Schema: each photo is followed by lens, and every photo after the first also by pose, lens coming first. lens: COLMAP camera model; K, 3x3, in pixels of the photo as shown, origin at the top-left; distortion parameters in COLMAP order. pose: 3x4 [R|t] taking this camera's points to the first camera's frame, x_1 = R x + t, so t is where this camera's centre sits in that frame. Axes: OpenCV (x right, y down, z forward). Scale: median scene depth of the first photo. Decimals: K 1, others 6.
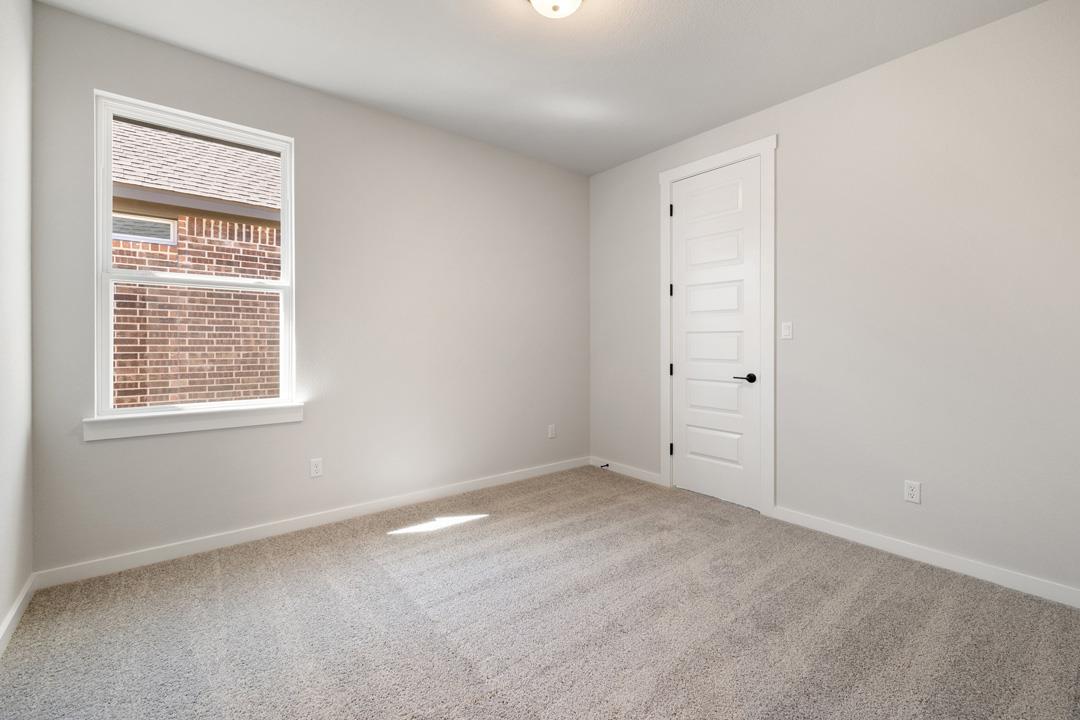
lens RADIAL K [[465.4, 0, 538.9], [0, 465.4, 351.7], [0, 0, 1]] dist [-0.000427, -0.000008]
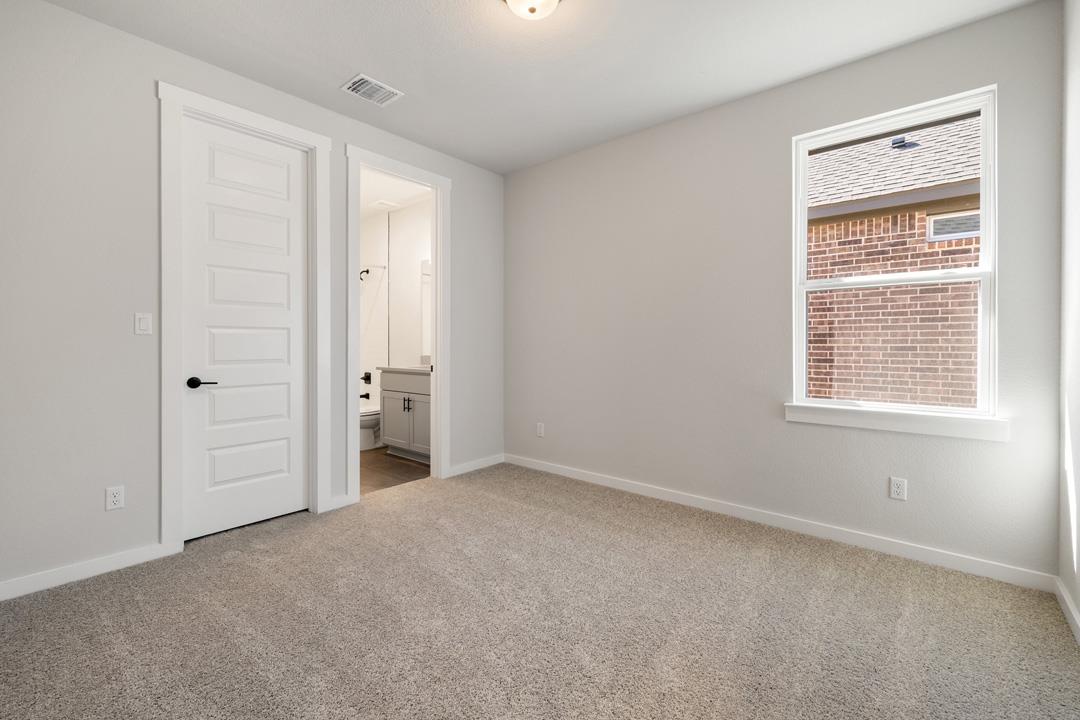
lens RADIAL K [[465.4, 0, 538.9], [0, 465.4, 351.1], [0, 0, 1]] dist [-0.000427, -0.000008]
pose [[0.182843, 0.013357, -0.983051, 0.125799], [-0.013791, 0.999844, 0.011020, -0.000640], [0.983045, 0.011542, 0.182998, 0.100544]]
